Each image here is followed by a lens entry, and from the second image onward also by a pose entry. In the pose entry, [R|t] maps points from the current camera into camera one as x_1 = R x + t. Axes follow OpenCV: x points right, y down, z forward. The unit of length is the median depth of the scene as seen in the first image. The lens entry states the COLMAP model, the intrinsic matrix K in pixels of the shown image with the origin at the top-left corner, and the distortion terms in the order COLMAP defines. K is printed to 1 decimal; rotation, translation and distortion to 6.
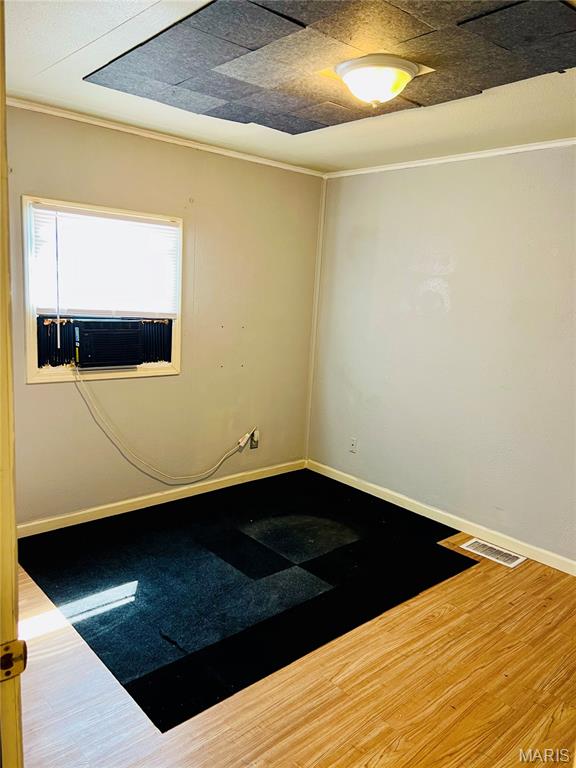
lens RADIAL K [[579.1, 0, 289.4], [0, 579.1, 381.7], [0, 0, 1]] dist [0.052017, -0.057680]
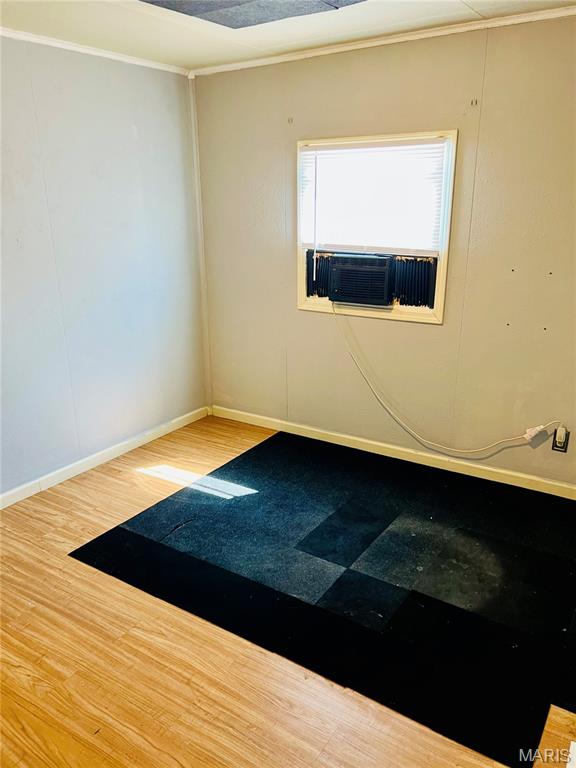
lens RADIAL K [[579.1, 0, 290.7], [0, 579.1, 386.5], [0, 0, 1]] dist [0.052017, -0.057680]
pose [[0.251162, 0.238284, -0.938157, 0.702253], [-0.133056, 0.968524, 0.210376, -0.091342], [0.958756, 0.071989, 0.274962, 0.692313]]
